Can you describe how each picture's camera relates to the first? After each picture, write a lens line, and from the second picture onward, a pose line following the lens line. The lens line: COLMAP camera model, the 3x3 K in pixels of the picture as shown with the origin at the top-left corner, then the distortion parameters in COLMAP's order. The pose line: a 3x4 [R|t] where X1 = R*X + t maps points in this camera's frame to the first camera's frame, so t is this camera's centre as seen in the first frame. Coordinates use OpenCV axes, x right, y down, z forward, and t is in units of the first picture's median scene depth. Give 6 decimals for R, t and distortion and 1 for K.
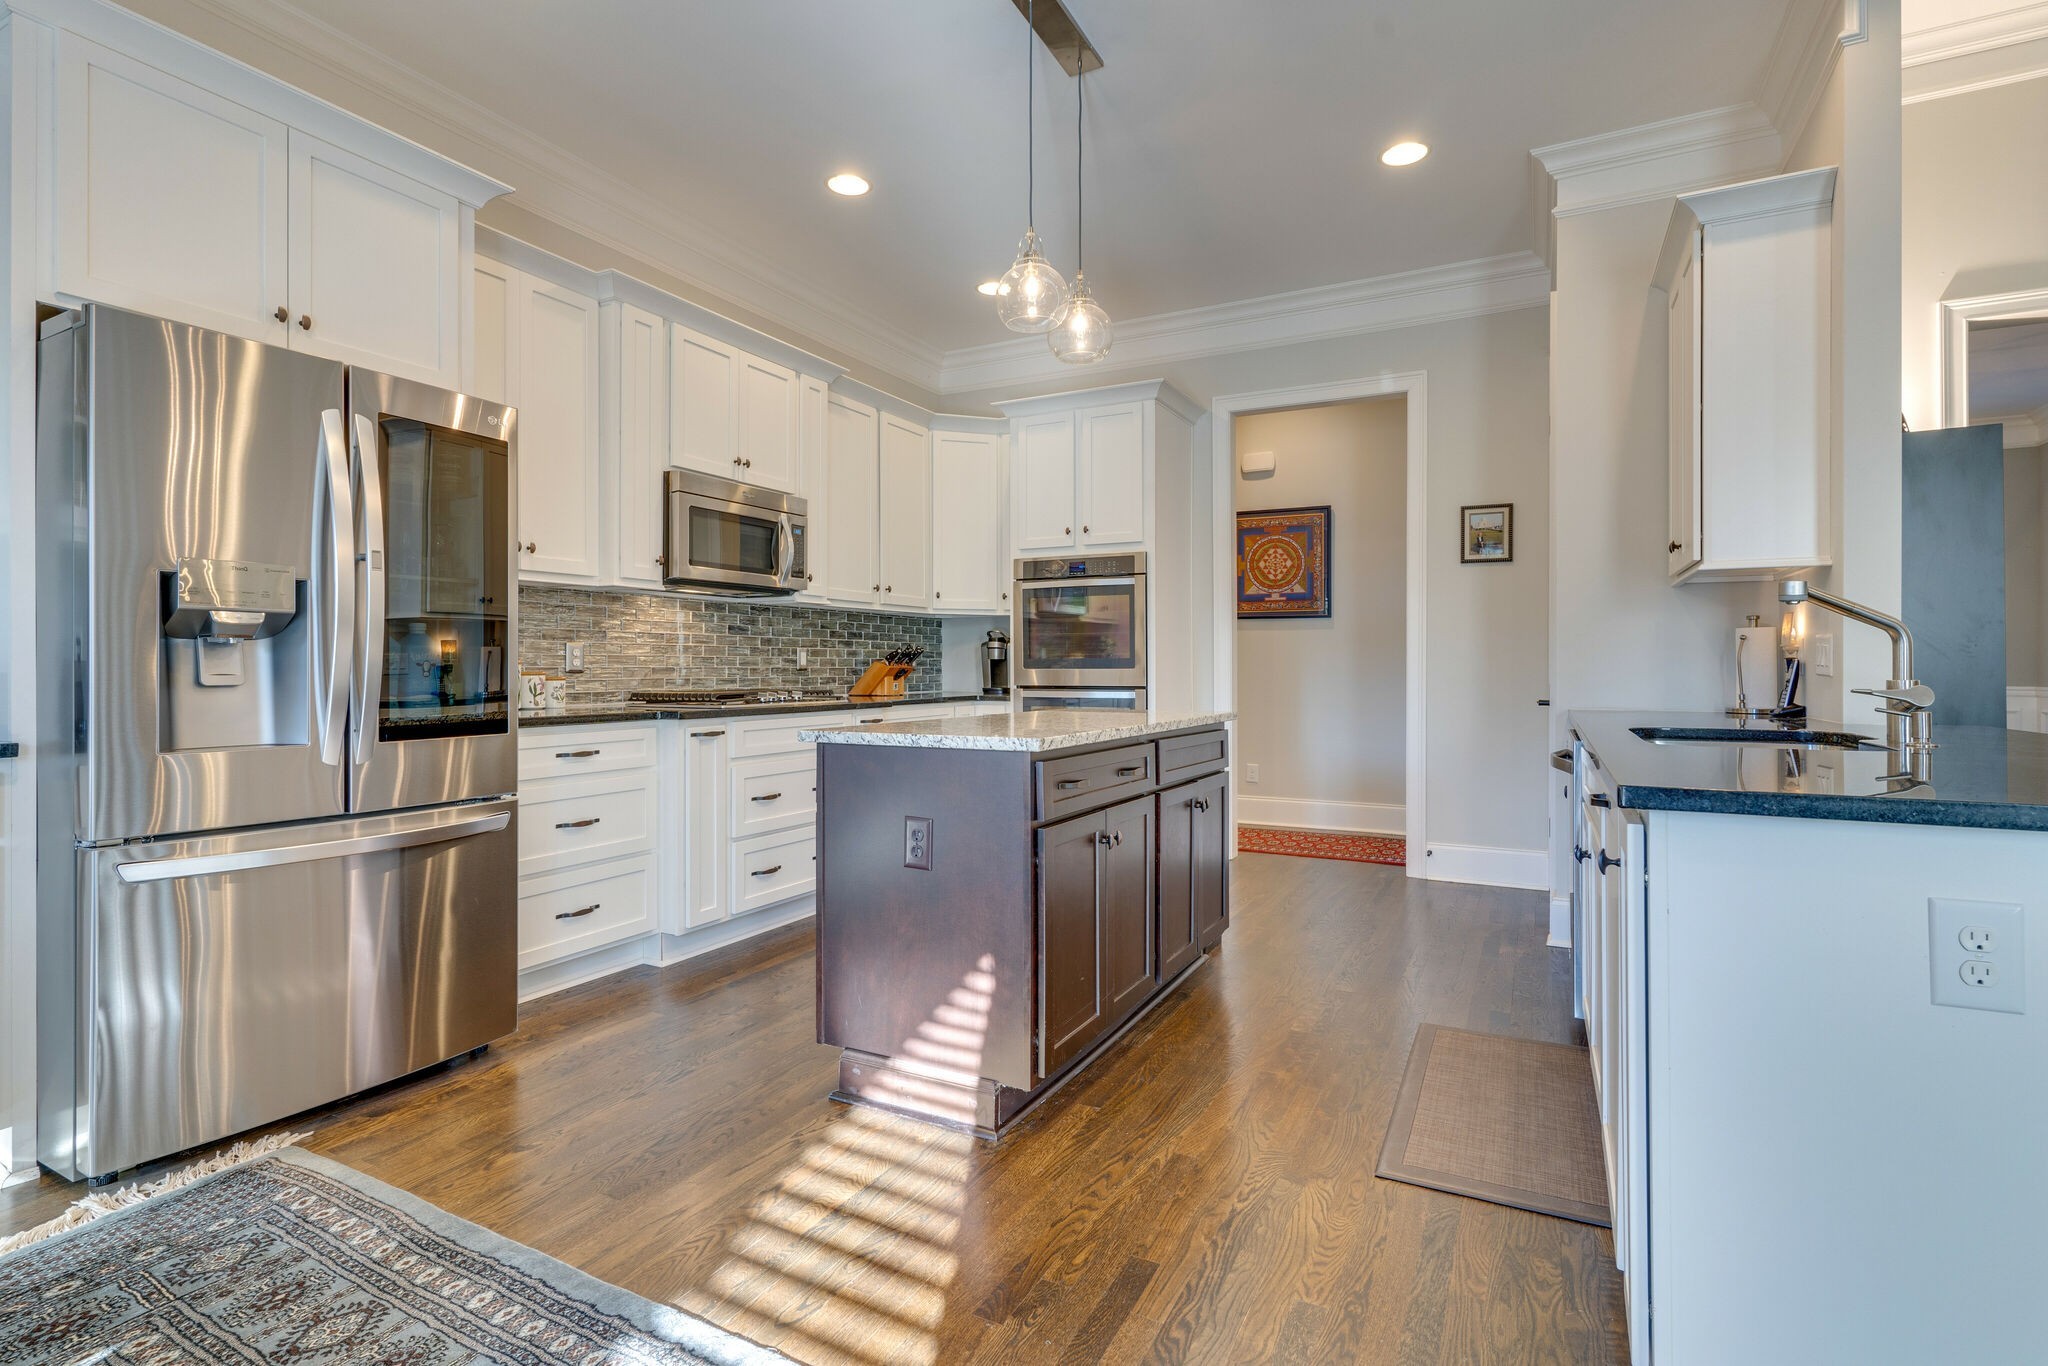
lens RADIAL K [[977.5, 0, 1033.1], [0, 977.5, 667.7], [0, 0, 1]] dist [-0.010508, -0.000863]
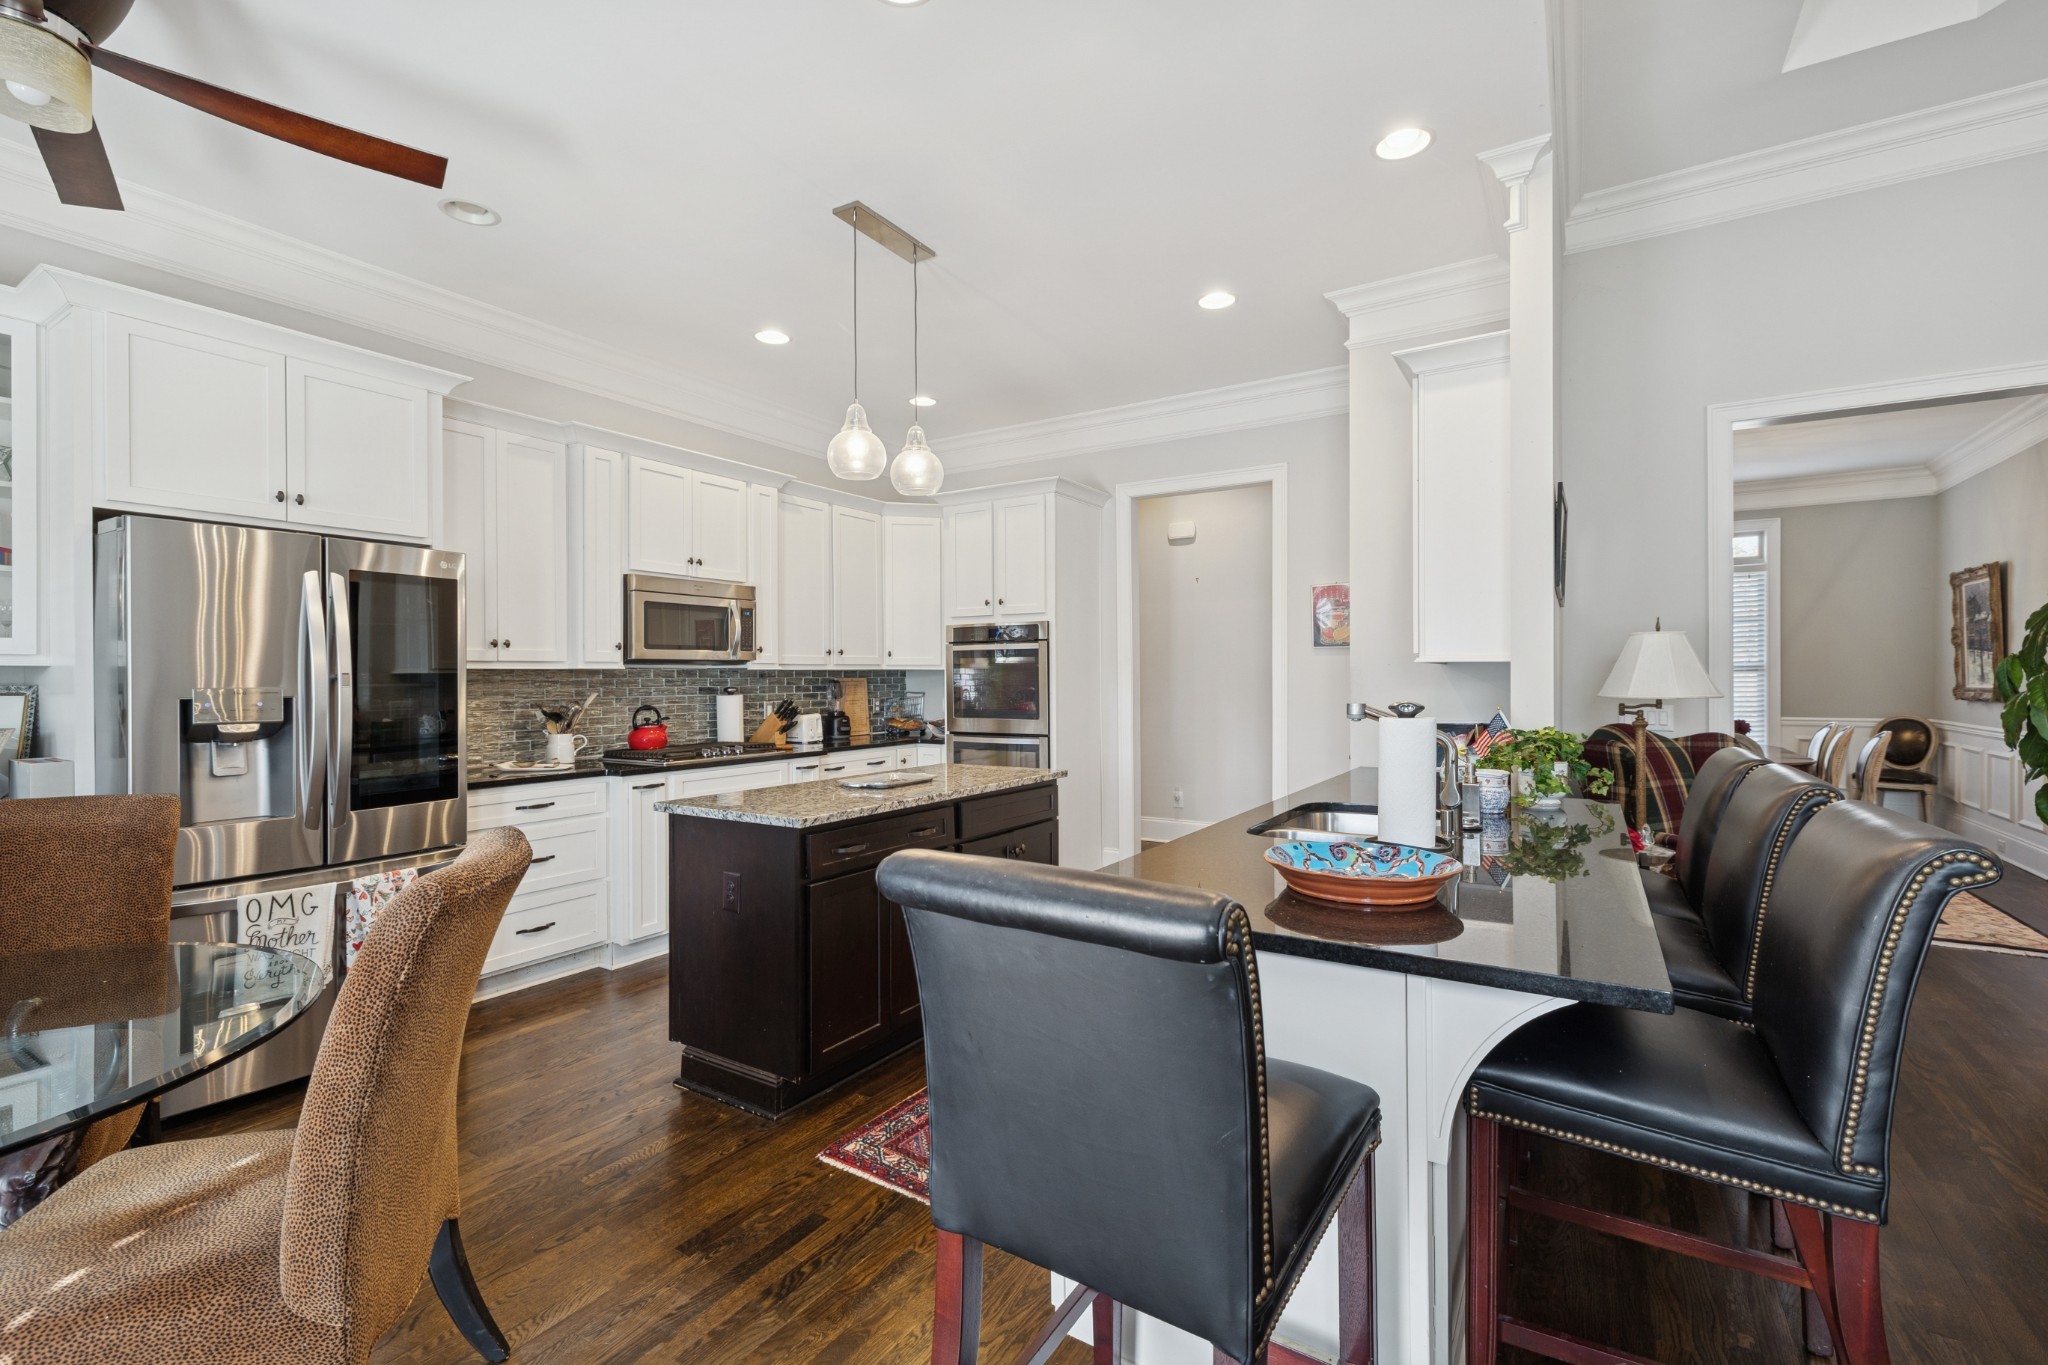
lens RADIAL K [[885.4, 0, 1022.9], [0, 885.4, 682.0], [0, 0, 1]] dist [-0.004628, 0.000895]
pose [[0.996690, -0.002921, -0.081243, 0.217305], [0.003312, 0.999984, 0.004672, -0.063456], [0.081228, -0.004925, 0.996683, -0.091952]]
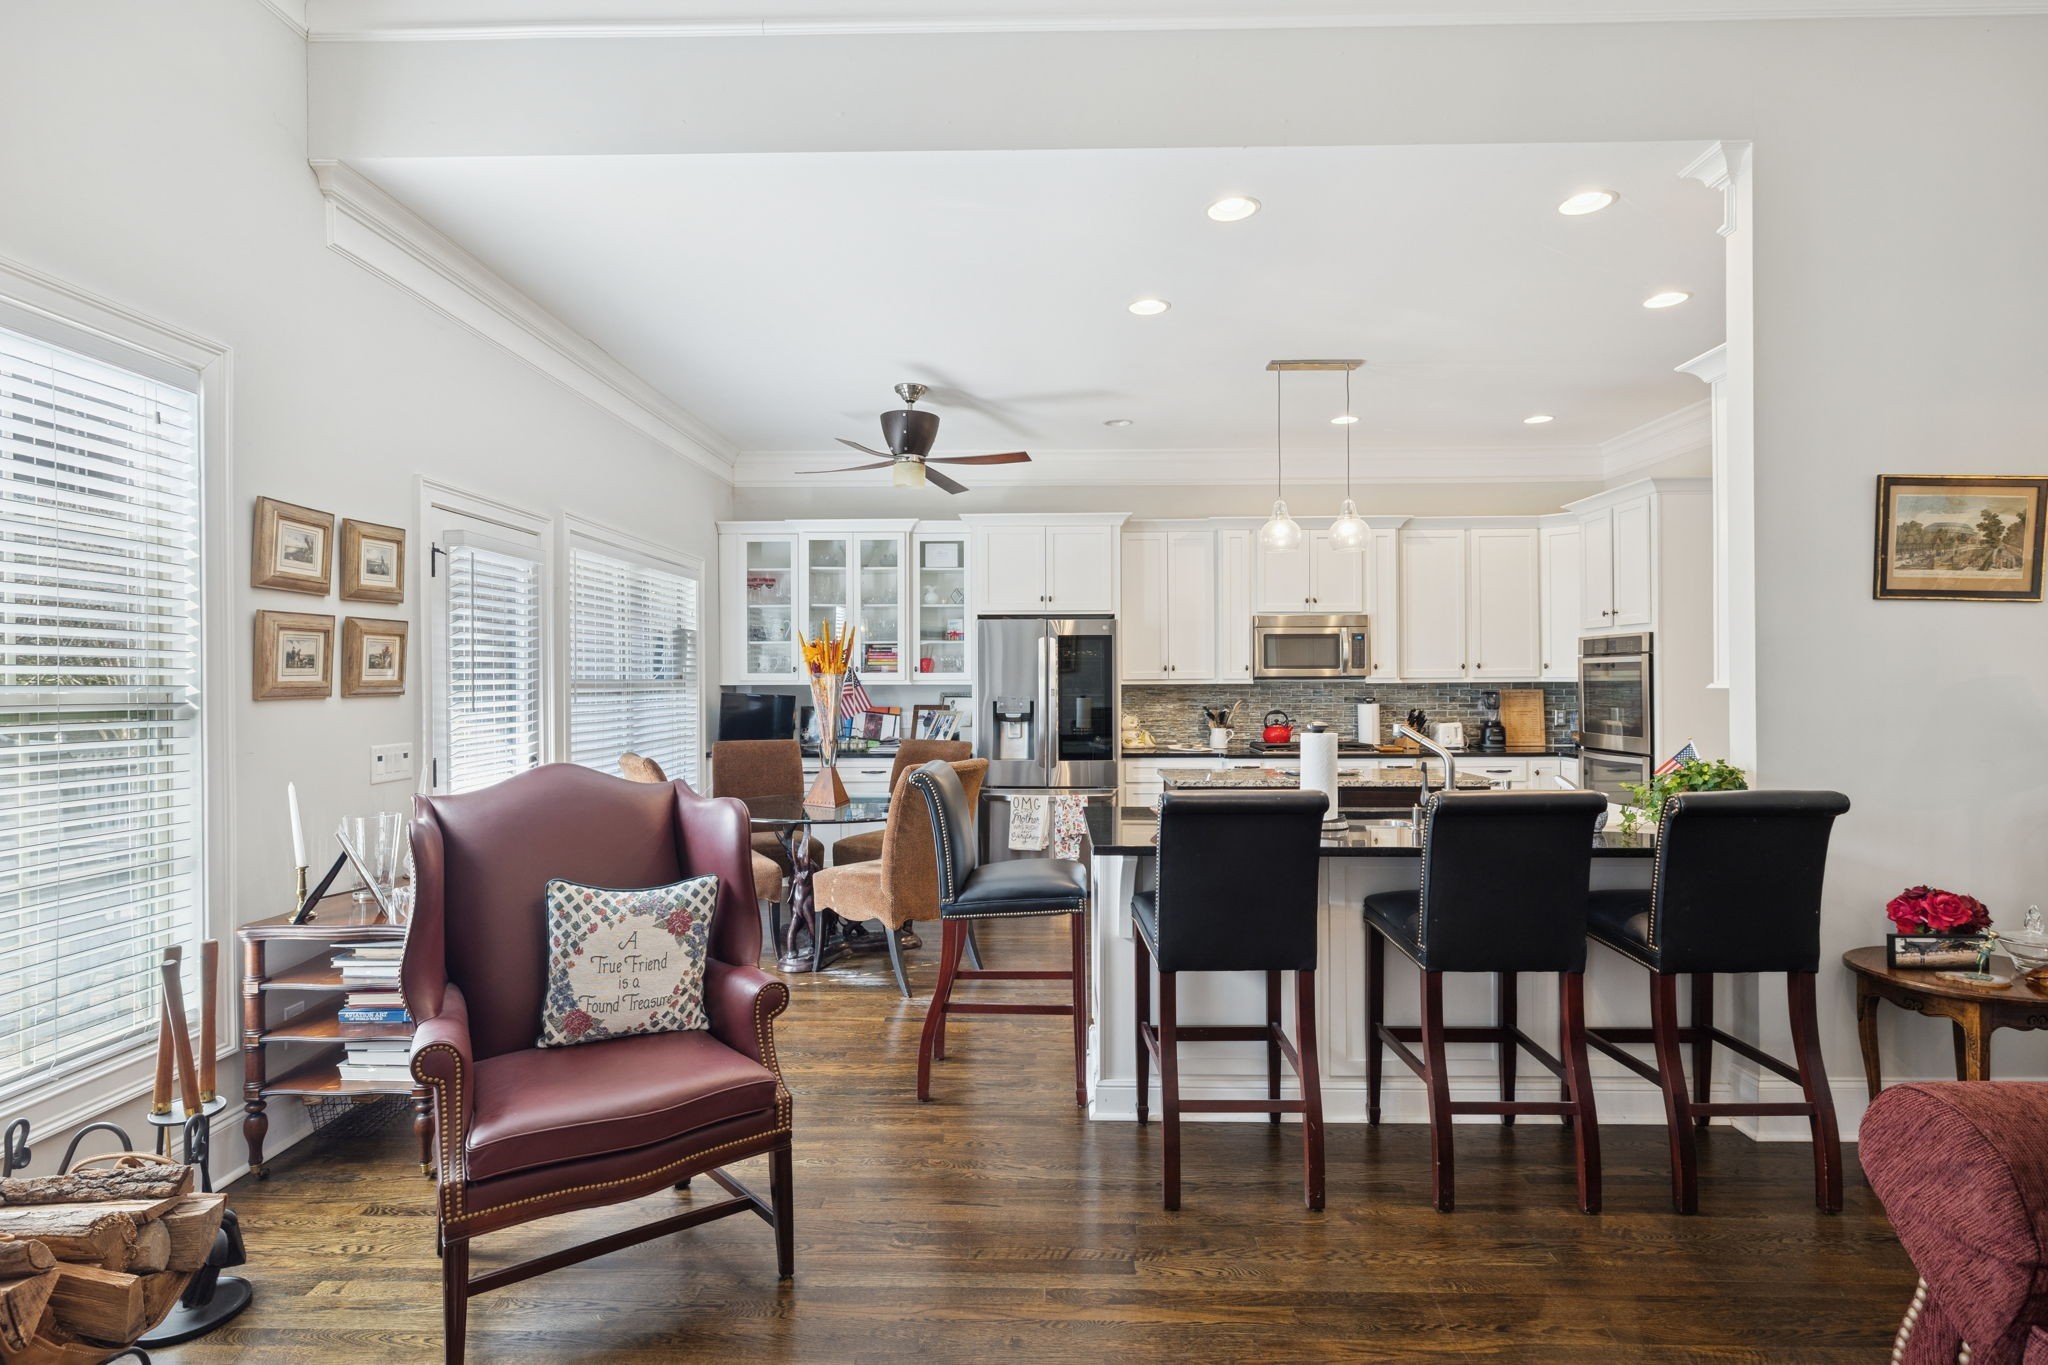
lens RADIAL K [[977.5, 0, 1034.0], [0, 977.5, 676.4], [0, 0, 1]] dist [-0.010508, -0.000863]
pose [[0.449176, -0.005503, -0.893426, 0.980240], [0.002132, 0.999985, -0.005087, -0.081042], [0.893441, 0.000380, 0.449181, -0.140491]]
